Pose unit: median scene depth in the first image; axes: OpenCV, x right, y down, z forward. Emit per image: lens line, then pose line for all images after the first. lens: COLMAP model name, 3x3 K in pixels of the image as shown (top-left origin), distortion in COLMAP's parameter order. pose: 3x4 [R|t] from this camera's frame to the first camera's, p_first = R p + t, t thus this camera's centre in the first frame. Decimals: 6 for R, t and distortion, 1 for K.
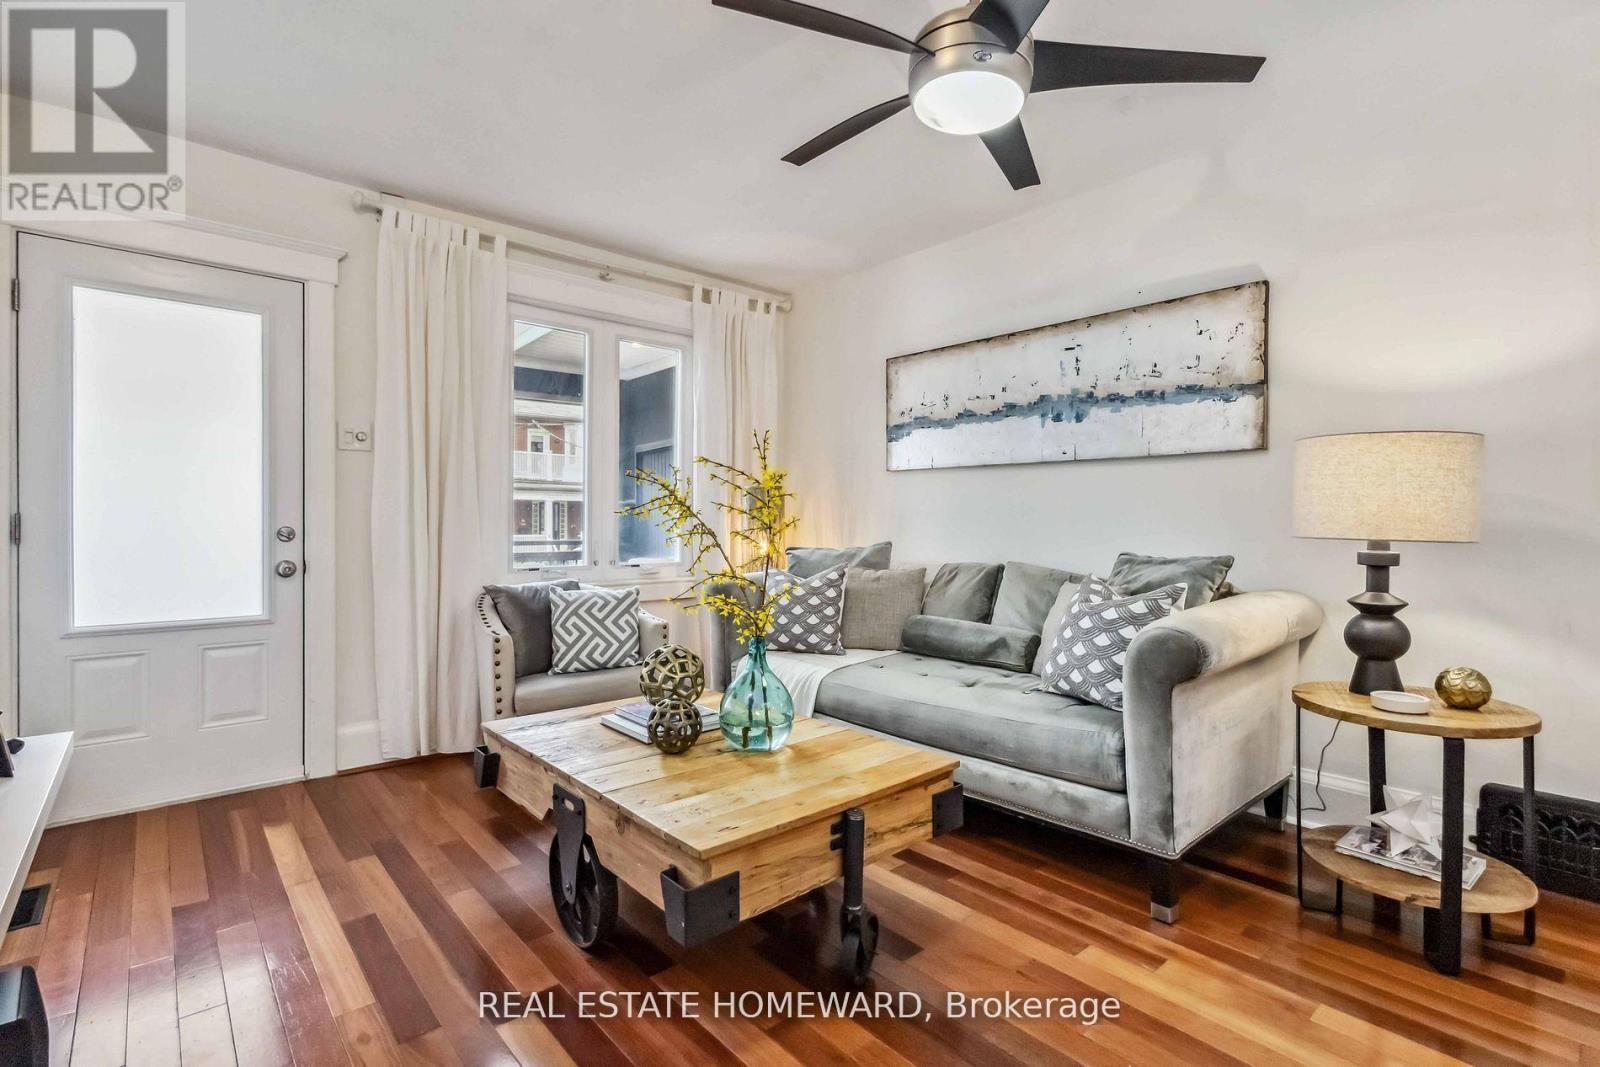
lens RADIAL K [[730.9, 0, 801.8], [0, 730.9, 524.2], [0, 0, 1]] dist [0.001119, -0.000078]
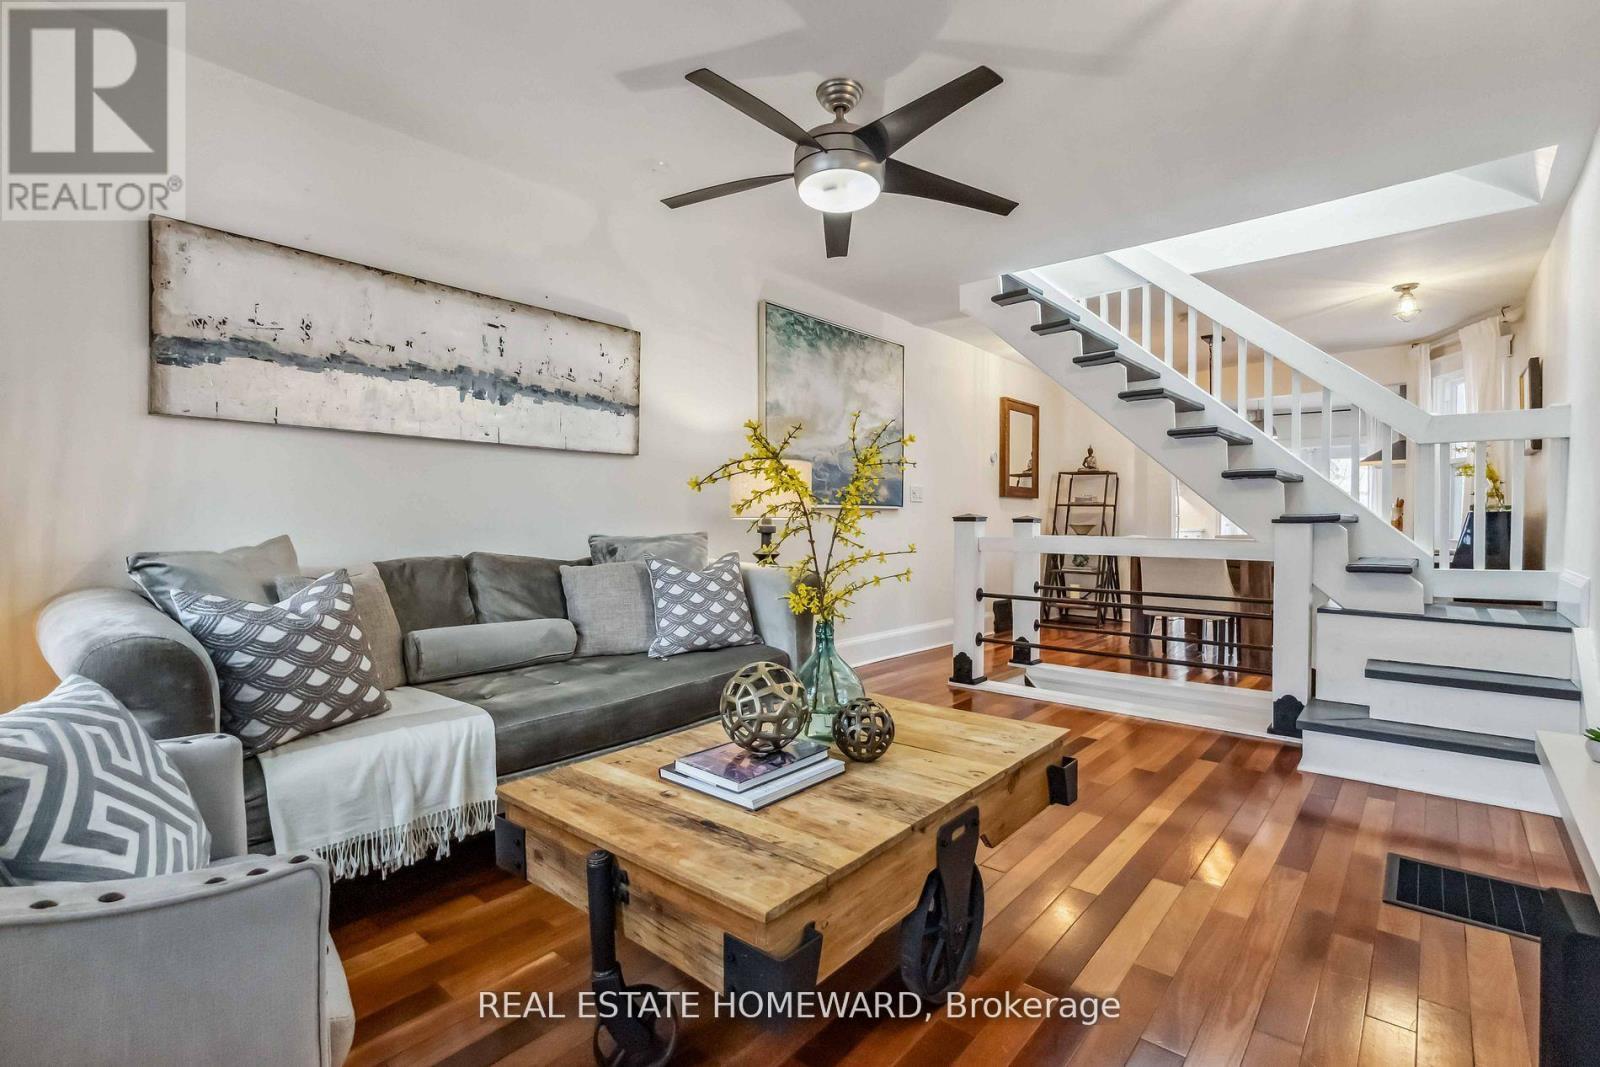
lens RADIAL K [[730.9, 0, 800.7], [0, 730.9, 527.3], [0, 0, 1]] dist [0.001119, -0.000078]
pose [[-0.123555, -0.010975, 0.992277, -0.636509], [0.008077, 0.999895, 0.012065, 0.014326], [-0.992305, 0.009505, -0.123453, 0.730015]]
